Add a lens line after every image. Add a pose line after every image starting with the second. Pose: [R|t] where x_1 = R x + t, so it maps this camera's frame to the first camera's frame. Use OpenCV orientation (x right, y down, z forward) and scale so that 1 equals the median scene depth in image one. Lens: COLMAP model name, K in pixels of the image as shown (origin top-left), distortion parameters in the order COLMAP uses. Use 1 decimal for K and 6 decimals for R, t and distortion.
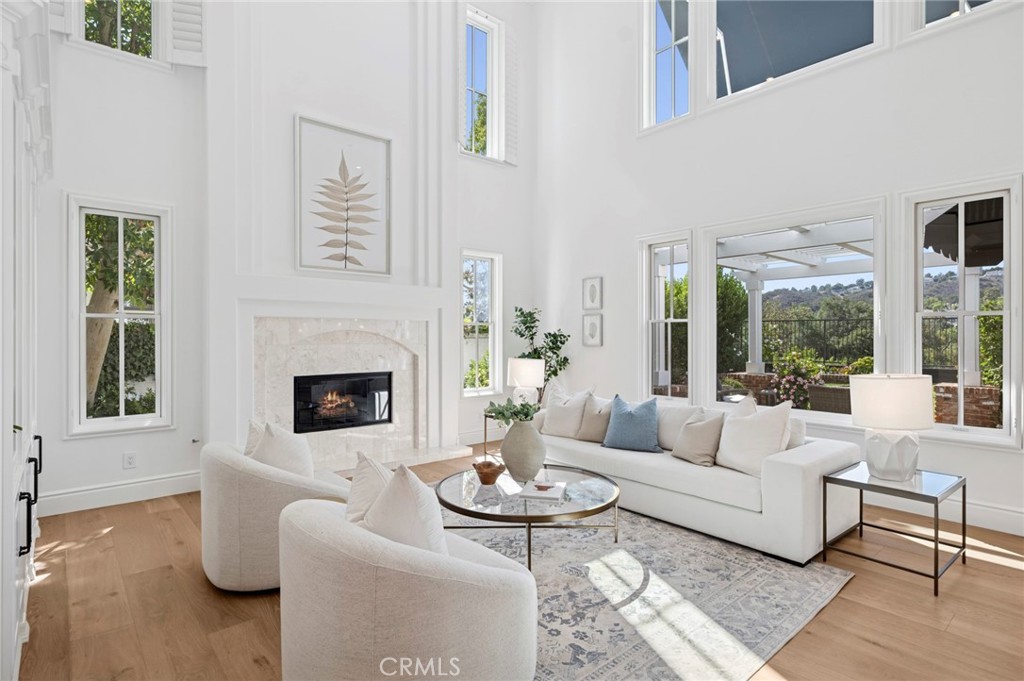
lens RADIAL K [[520.1, 0, 516.4], [0, 520.1, 337.3], [0, 0, 1]] dist [0.001165, -0.002655]
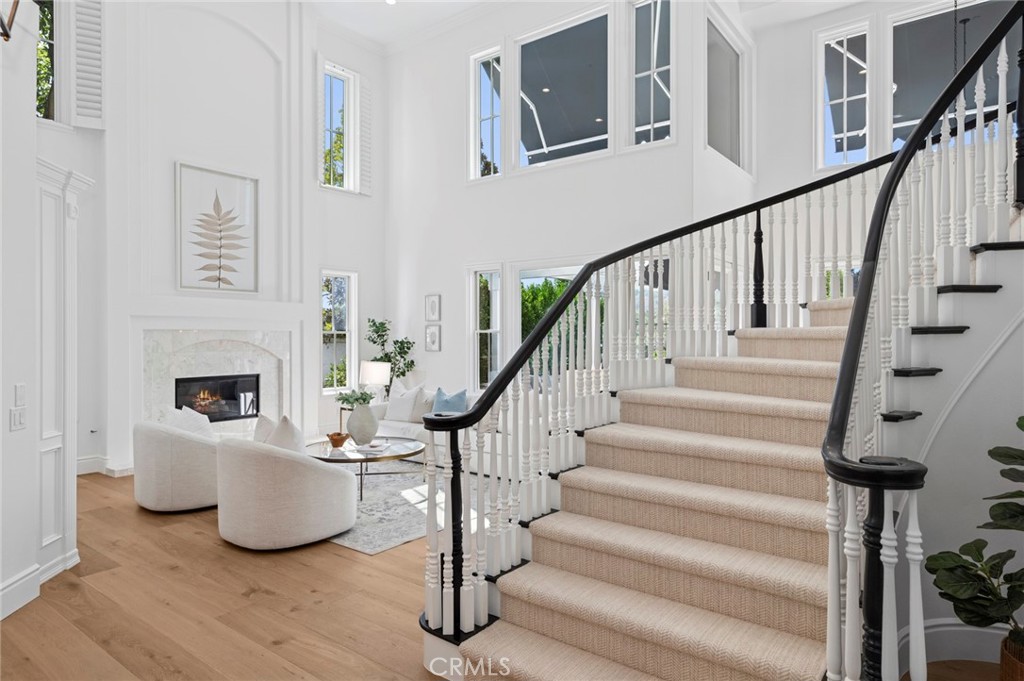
lens RADIAL K [[598.6, 0, 515.1], [0, 598.6, 338.0], [0, 0, 1]] dist [-0.004126, 0.003471]
pose [[0.979809, -0.000901, 0.199933, 0.057938], [0.000520, 0.999998, 0.001960, -0.017893], [-0.199935, -0.001816, 0.979808, -0.441986]]
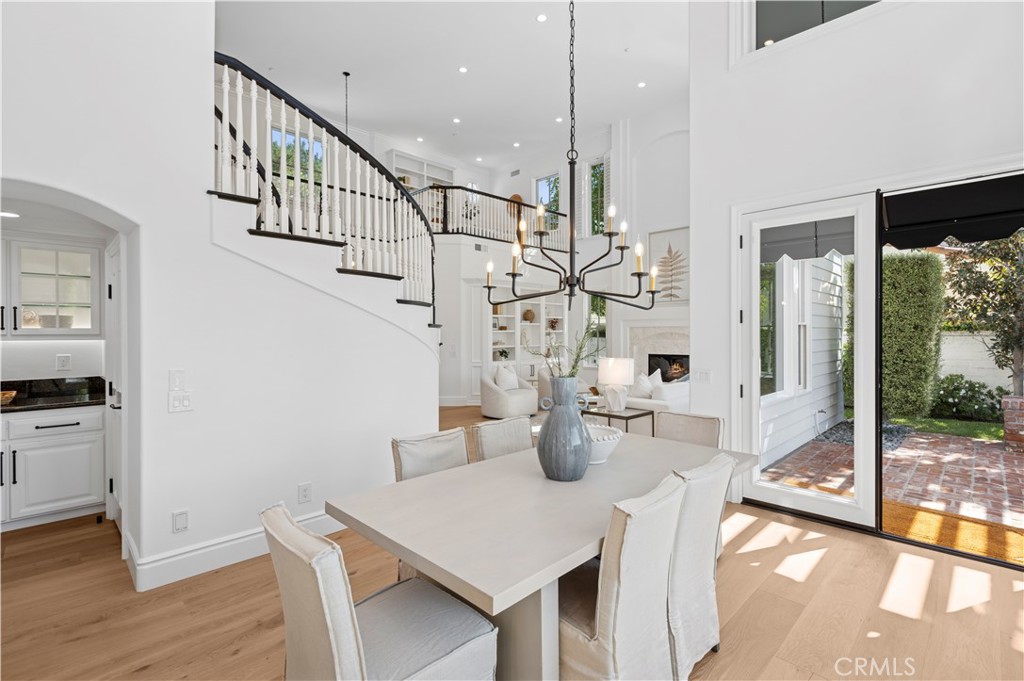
lens RADIAL K [[474.0, 0, 516.3], [0, 474.0, 336.5], [0, 0, 1]] dist [0.004906, 0.000133]
pose [[0.069933, 0.004710, -0.997541, 1.286594], [-0.000977, 0.999989, 0.004654, -0.004597], [0.997551, 0.000649, 0.069937, 0.268359]]
